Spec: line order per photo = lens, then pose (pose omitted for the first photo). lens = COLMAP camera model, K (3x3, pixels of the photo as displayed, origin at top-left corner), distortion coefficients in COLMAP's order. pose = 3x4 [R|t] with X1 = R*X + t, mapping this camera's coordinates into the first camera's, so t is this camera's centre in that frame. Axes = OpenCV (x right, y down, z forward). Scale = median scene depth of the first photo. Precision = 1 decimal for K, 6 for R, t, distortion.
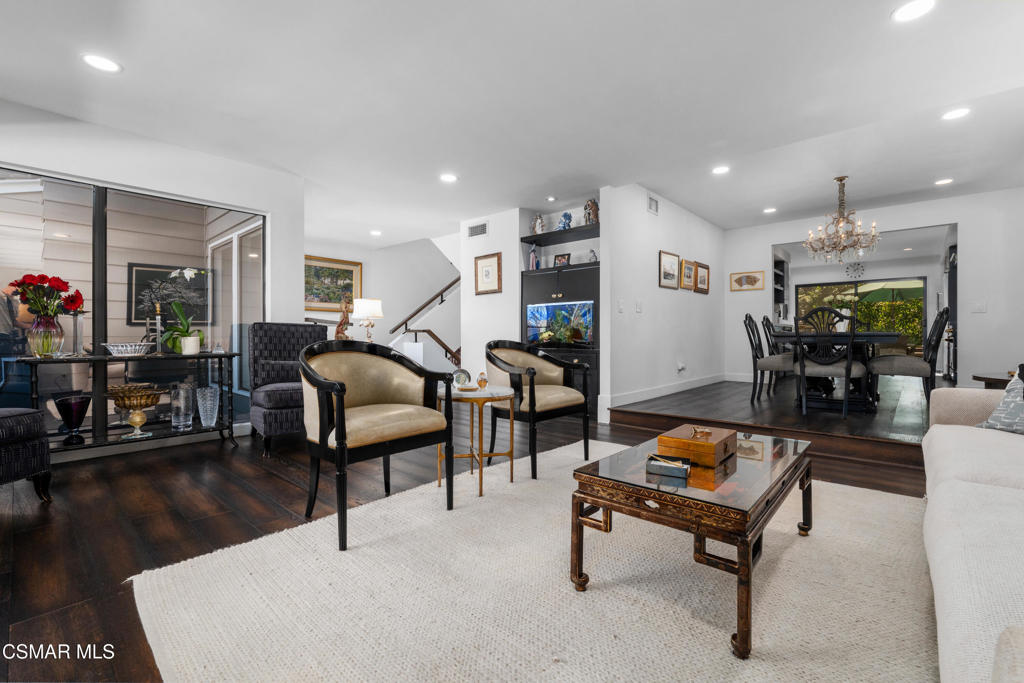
lens RADIAL K [[452.7, 0, 512.0], [0, 452.7, 341.5], [0, 0, 1]] dist [0.000082, 0.000001]
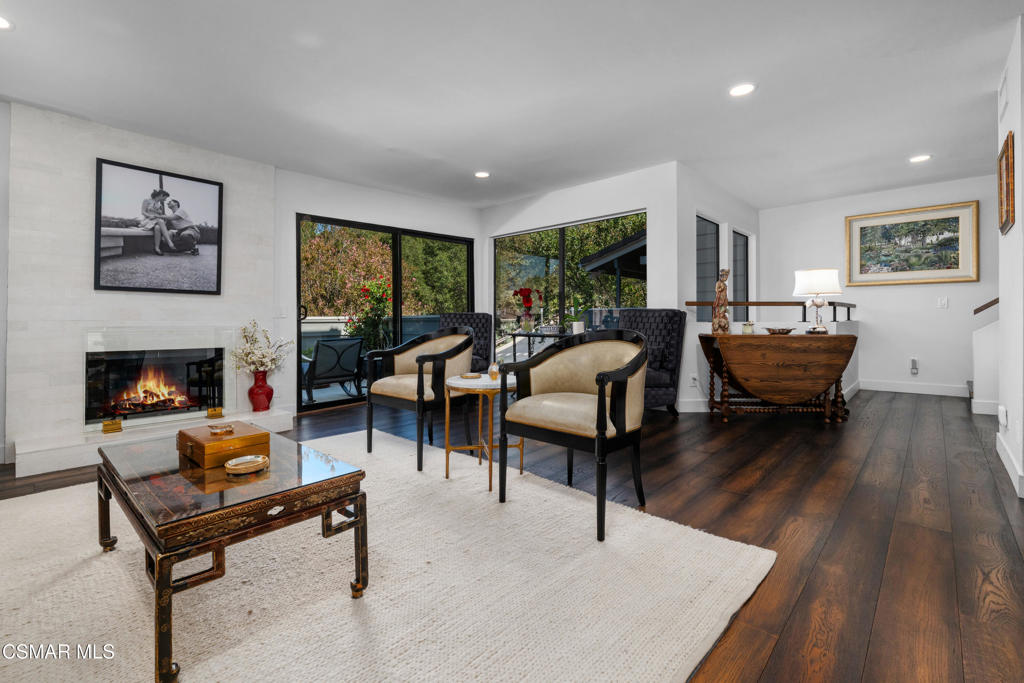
lens RADIAL K [[454.9, 0, 514.5], [0, 454.9, 315.3], [0, 0, 1]] dist [-0.000204, 0.000002]
pose [[-0.009851, -0.005970, -0.999934, 0.342725], [-0.001581, 0.999981, -0.005955, -0.011481], [0.999950, 0.001522, -0.009860, 0.412258]]
